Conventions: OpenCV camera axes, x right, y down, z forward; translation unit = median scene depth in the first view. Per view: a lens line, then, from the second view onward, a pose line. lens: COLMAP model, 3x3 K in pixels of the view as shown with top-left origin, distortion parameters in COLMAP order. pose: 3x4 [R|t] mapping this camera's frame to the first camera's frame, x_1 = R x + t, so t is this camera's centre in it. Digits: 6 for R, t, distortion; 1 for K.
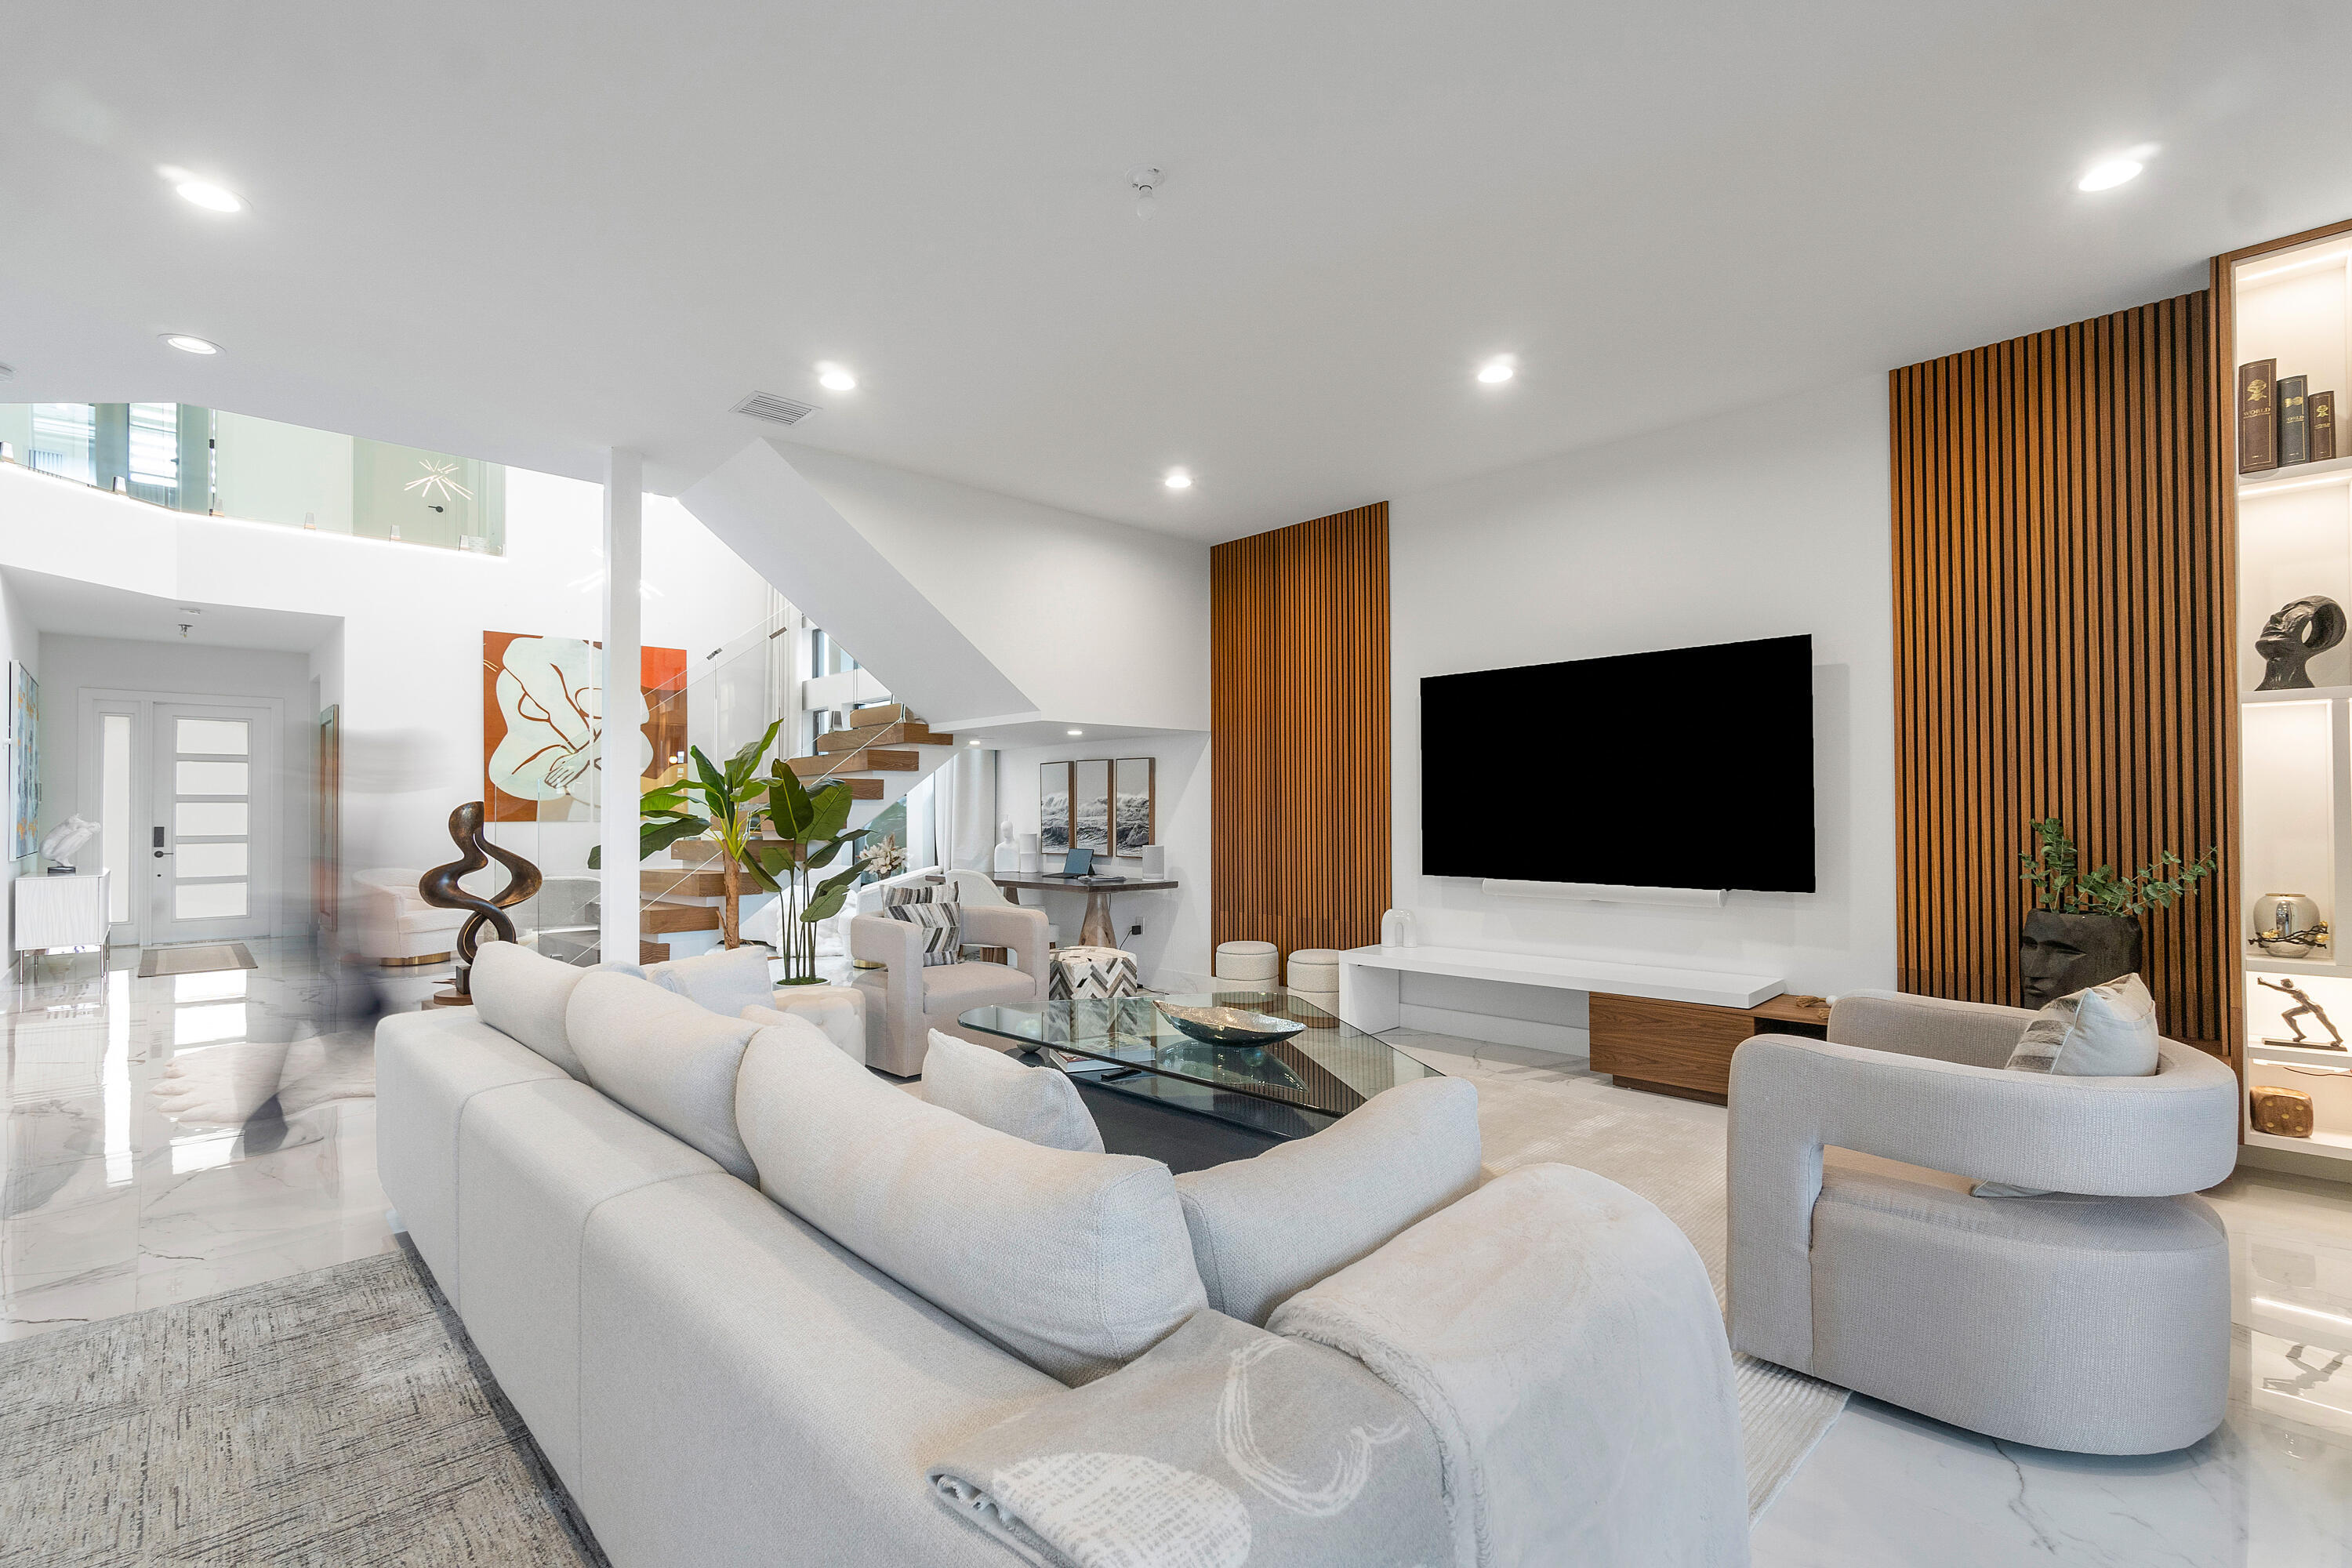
lens RADIAL K [[1046.6, 0, 1178.5], [0, 1046.6, 792.6], [0, 0, 1]] dist [0.000017, -0.001195]
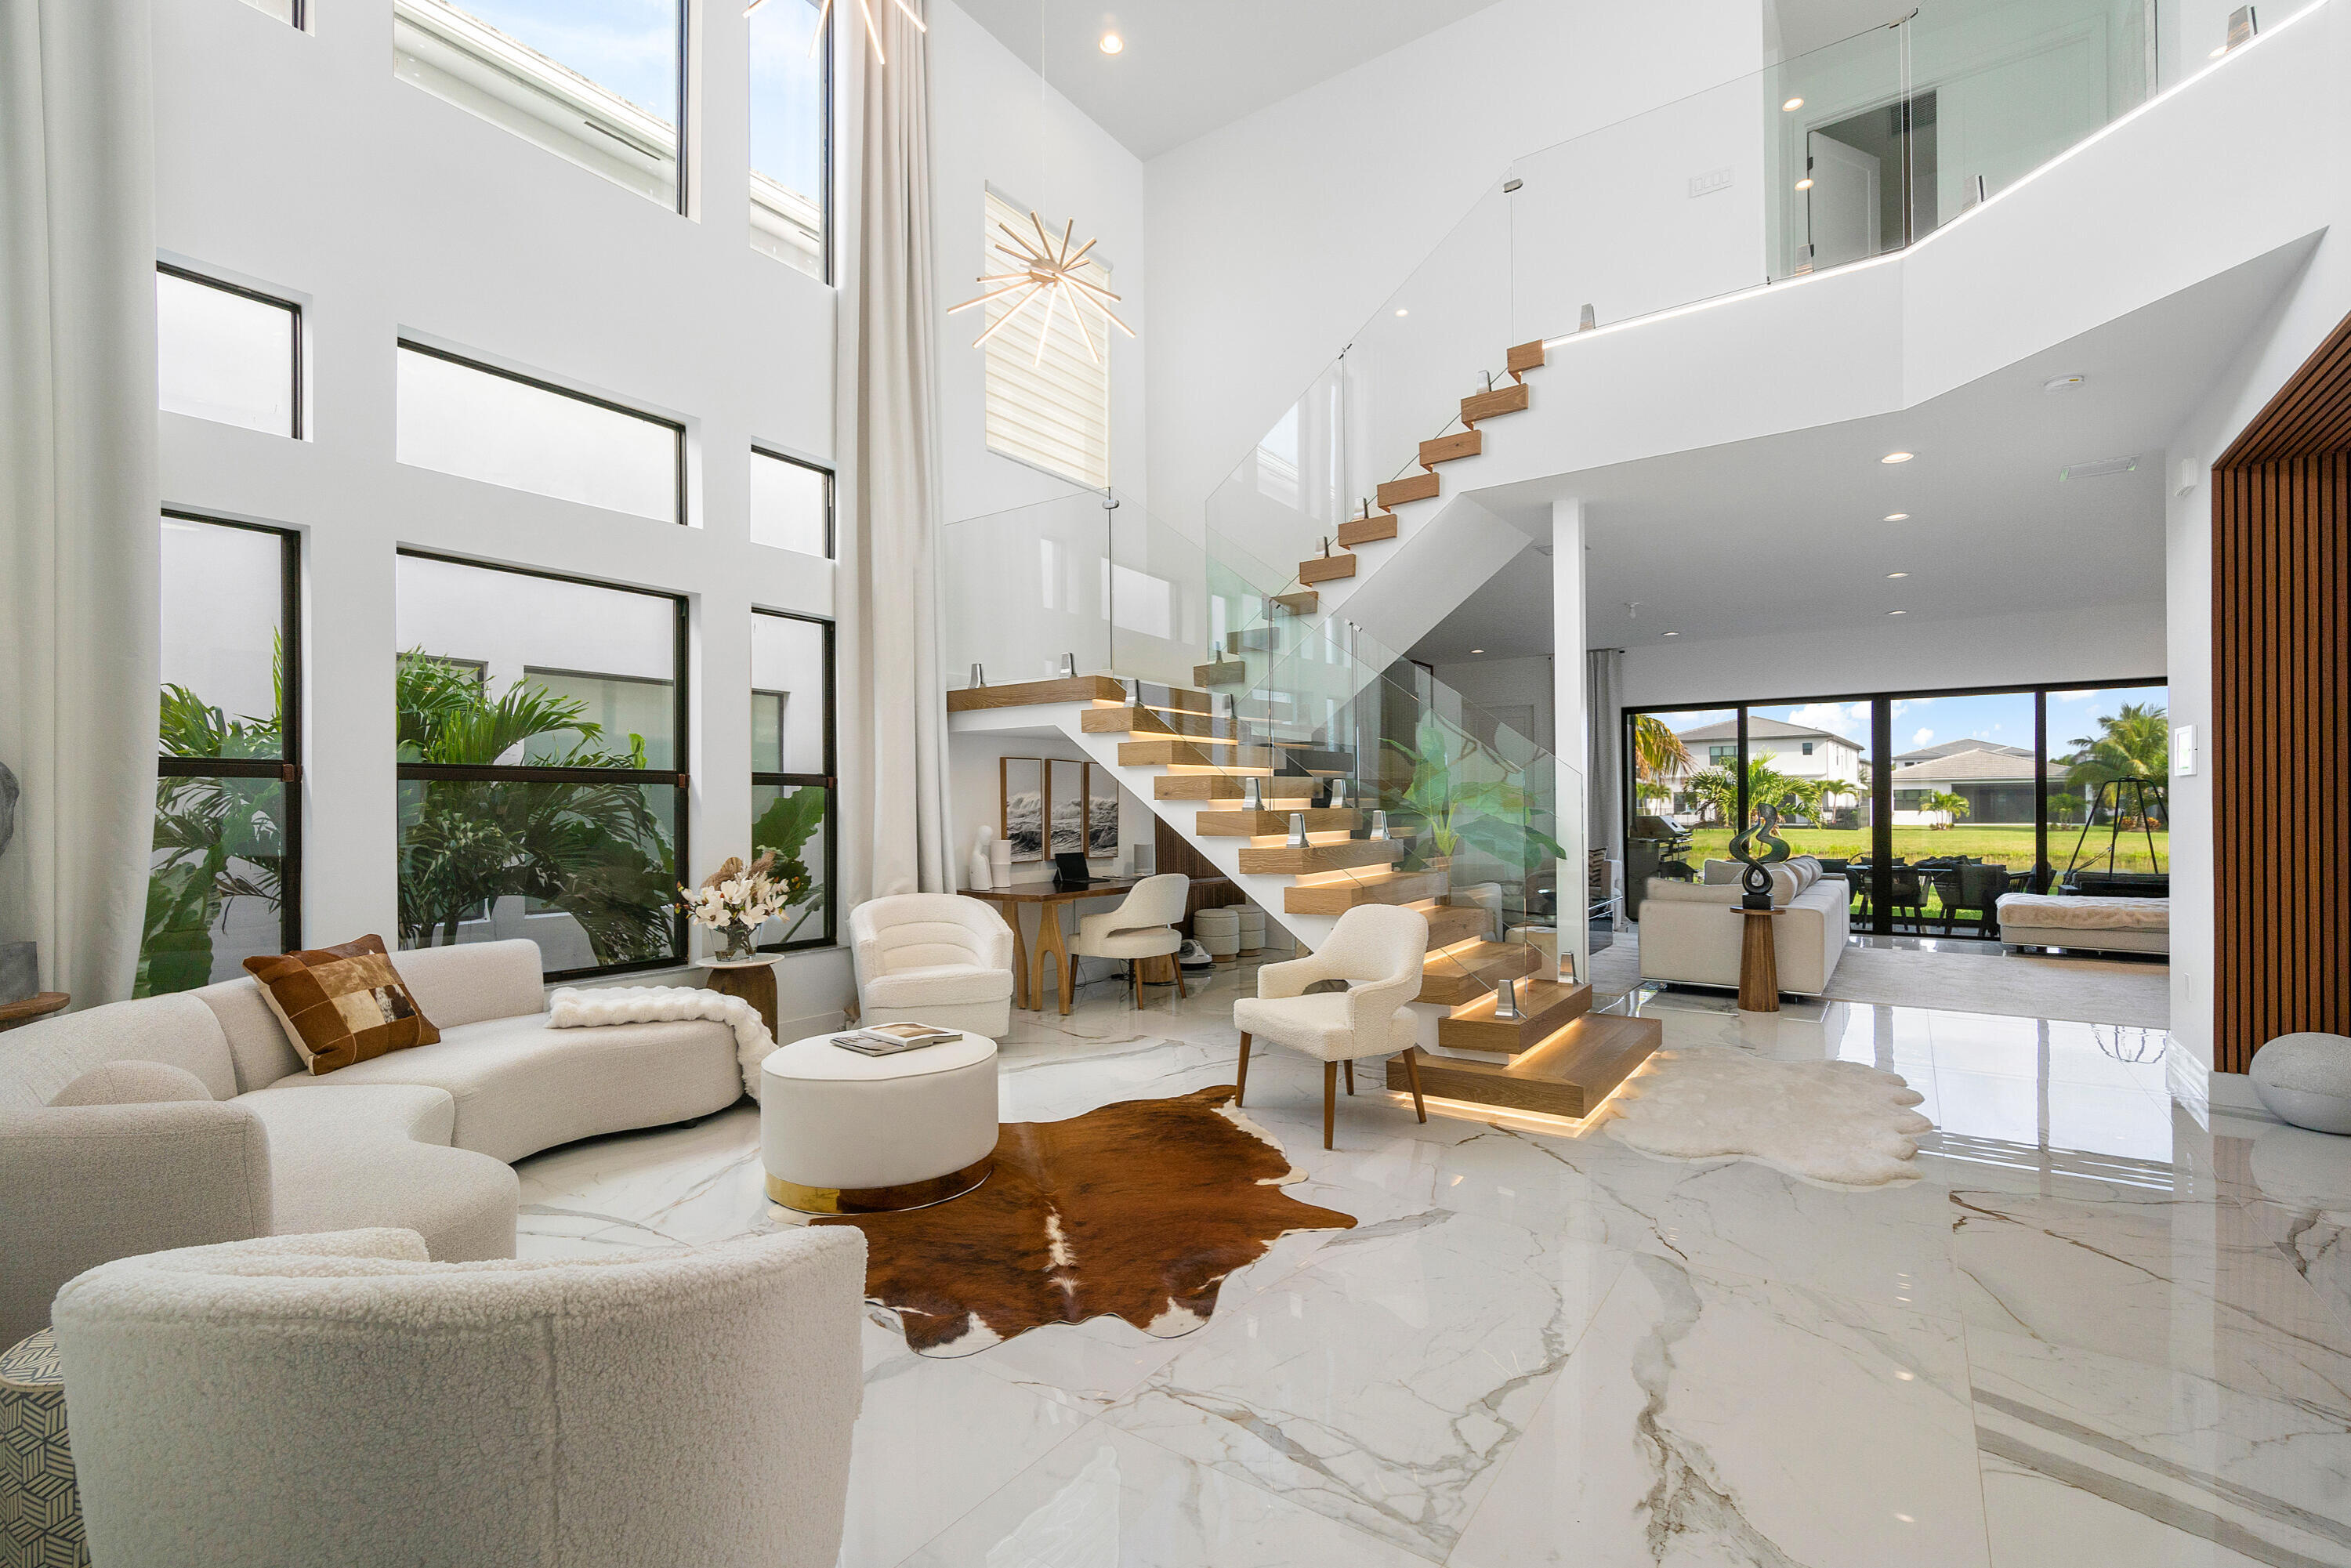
lens RADIAL K [[1046.2, 0, 1176.4], [0, 1046.2, 800.2], [0, 0, 1]] dist [0.000017, -0.001195]
pose [[-0.186989, 0.017177, 0.982212, -0.803046], [-0.014069, 0.999698, -0.020161, 0.017906], [-0.982261, -0.017589, -0.186690, 0.829326]]
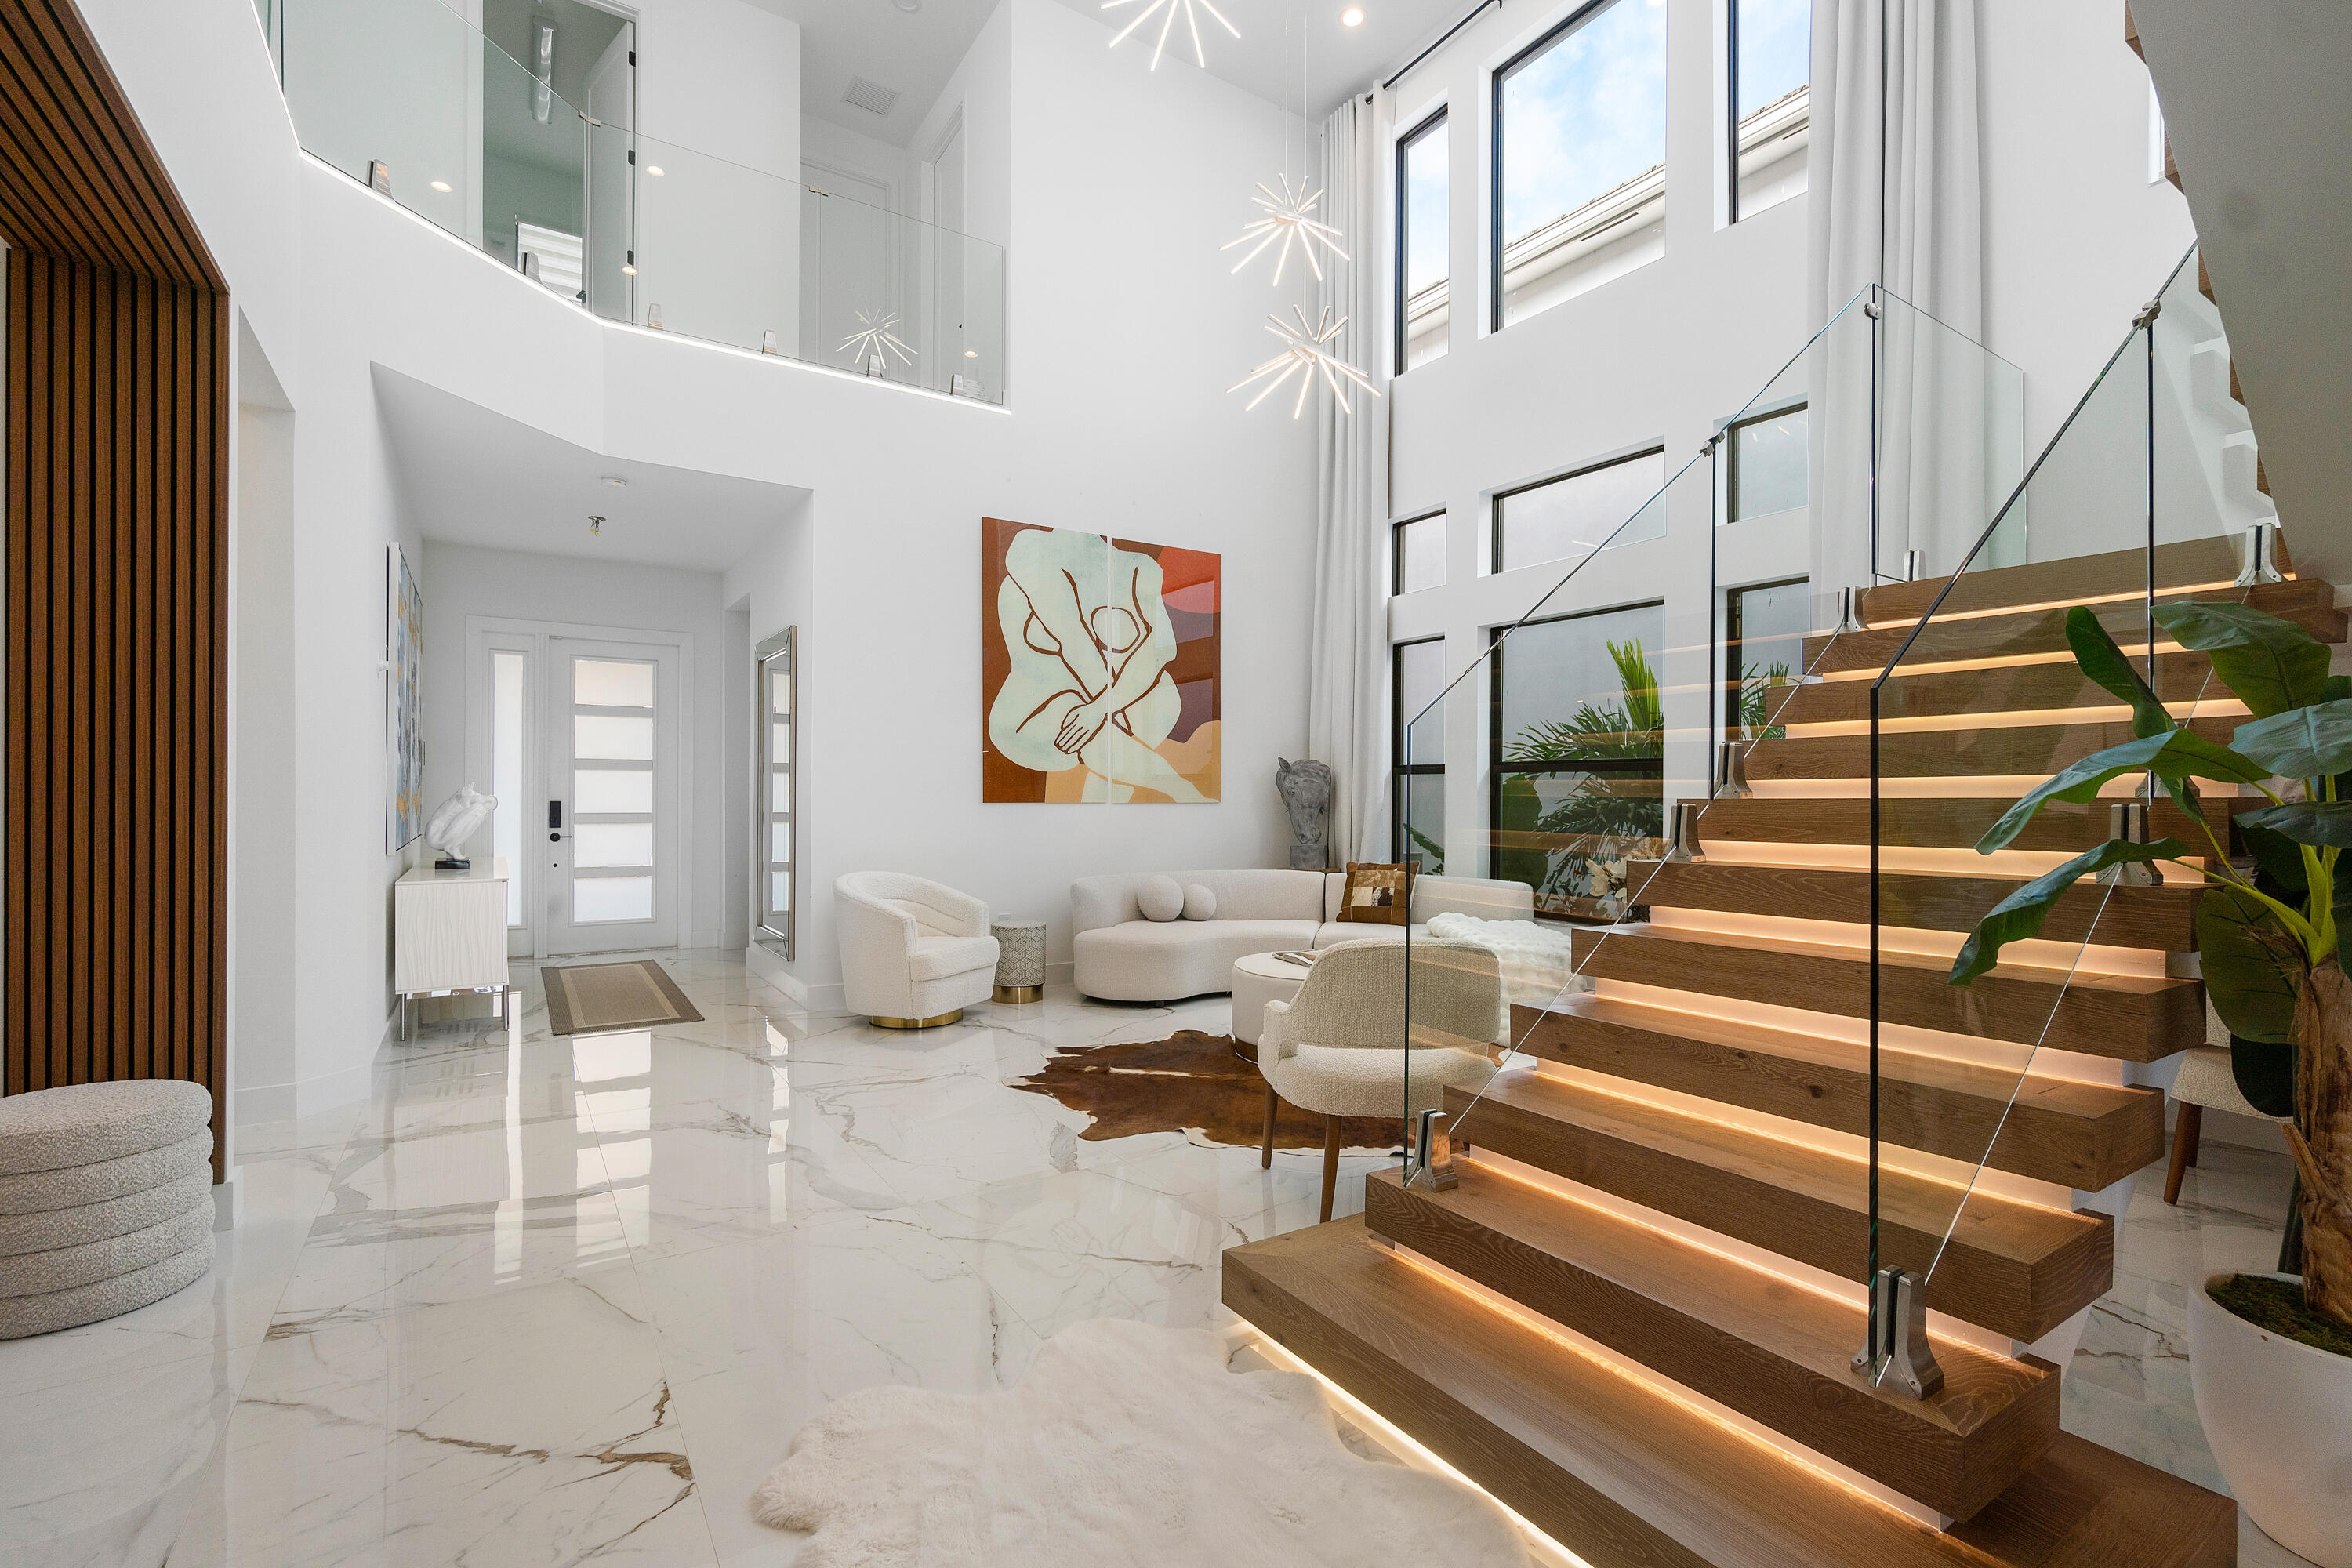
lens RADIAL K [[1046.6, 0, 1172.5], [0, 1046.6, 792.1], [0, 0, 1]] dist [0.000017, -0.001195]
pose [[0.979935, 0.016761, -0.198613, -0.404949], [-0.013538, 0.999754, 0.017577, 0.007182], [0.198859, -0.014536, 0.979920, 0.363801]]
